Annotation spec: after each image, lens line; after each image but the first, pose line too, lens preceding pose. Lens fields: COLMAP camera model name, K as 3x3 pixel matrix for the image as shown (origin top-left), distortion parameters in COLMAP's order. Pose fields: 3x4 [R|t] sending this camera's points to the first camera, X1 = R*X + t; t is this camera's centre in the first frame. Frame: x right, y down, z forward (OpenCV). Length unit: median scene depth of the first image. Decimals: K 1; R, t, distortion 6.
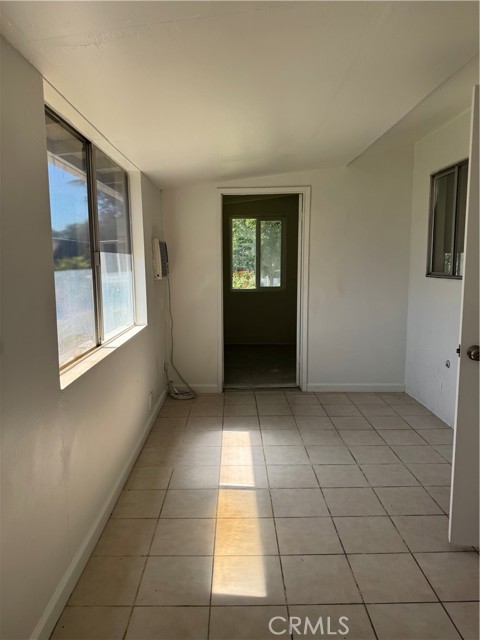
lens RADIAL K [[451.9, 0, 240.6], [0, 451.9, 320.2], [0, 0, 1]] dist [0.040262, -0.055476]
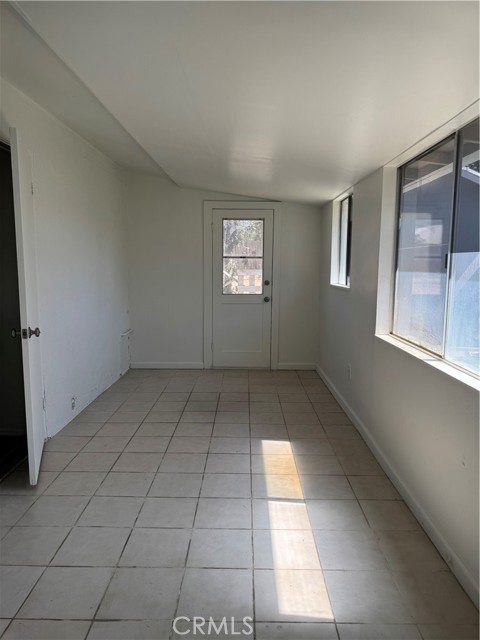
lens RADIAL K [[451.9, 0, 240.2], [0, 451.9, 319.7], [0, 0, 1]] dist [0.040262, -0.055476]
pose [[-0.999419, -0.020456, 0.027263, 0.069985], [-0.013124, 0.969167, 0.246057, -0.235400], [-0.031456, 0.245556, -0.968872, 1.838437]]
